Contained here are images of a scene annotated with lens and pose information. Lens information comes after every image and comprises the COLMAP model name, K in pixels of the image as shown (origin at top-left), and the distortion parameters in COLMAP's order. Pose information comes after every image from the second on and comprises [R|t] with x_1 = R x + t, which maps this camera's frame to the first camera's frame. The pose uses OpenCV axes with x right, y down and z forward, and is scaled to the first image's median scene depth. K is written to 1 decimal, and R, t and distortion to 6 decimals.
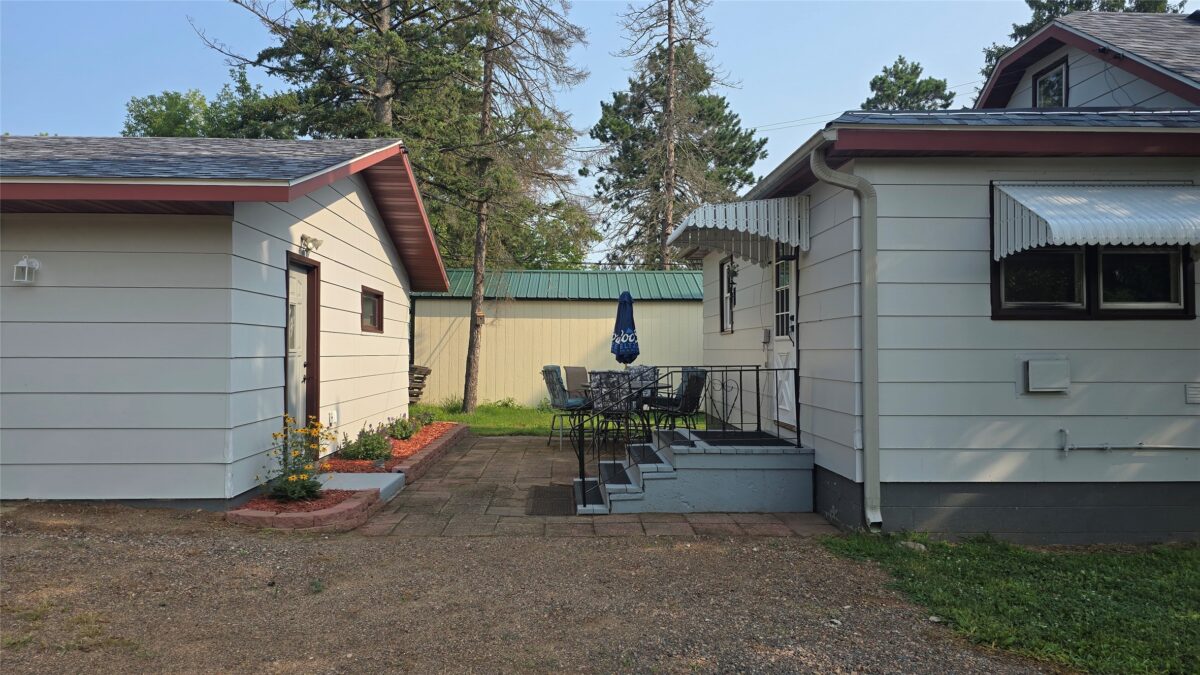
lens RADIAL K [[807.2, 0, 607.0], [0, 807.2, 339.8], [0, 0, 1]] dist [0.060702, -0.064902]
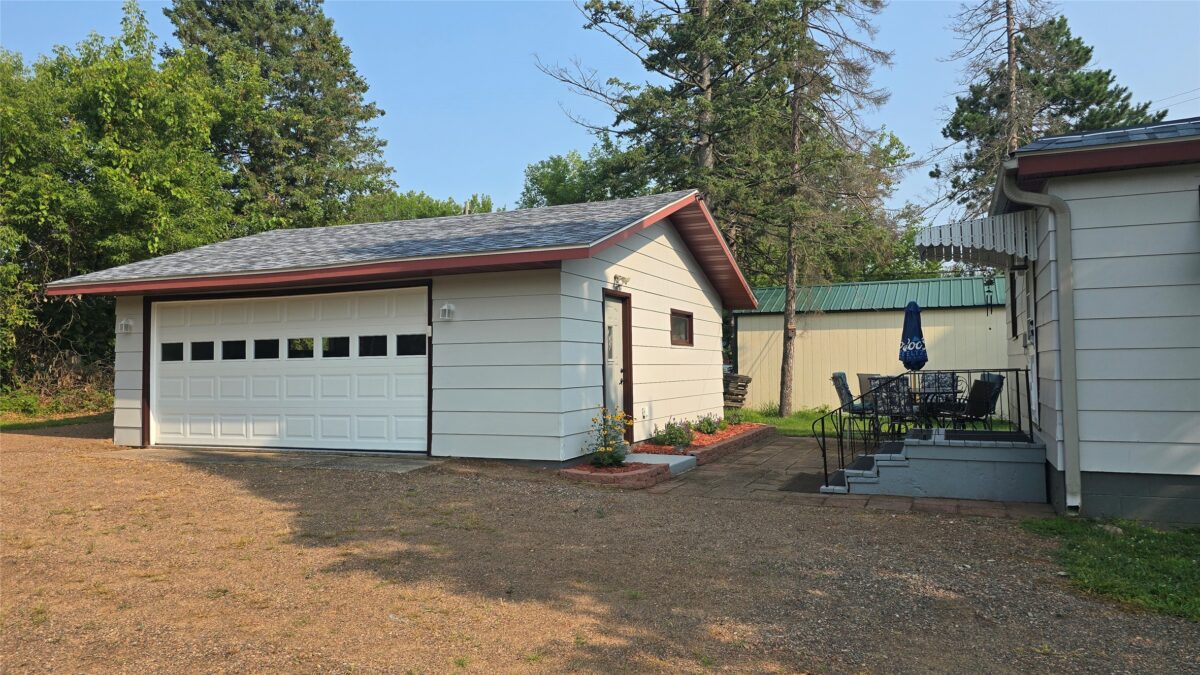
lens RADIAL K [[807.2, 0, 600.5], [0, 807.2, 334.0], [0, 0, 1]] dist [0.060702, -0.064902]
pose [[0.898161, -0.029864, -0.438650, 0.147420], [0.019428, 0.999412, -0.028261, 0.005581], [0.439236, 0.016861, 0.898213, -0.167354]]
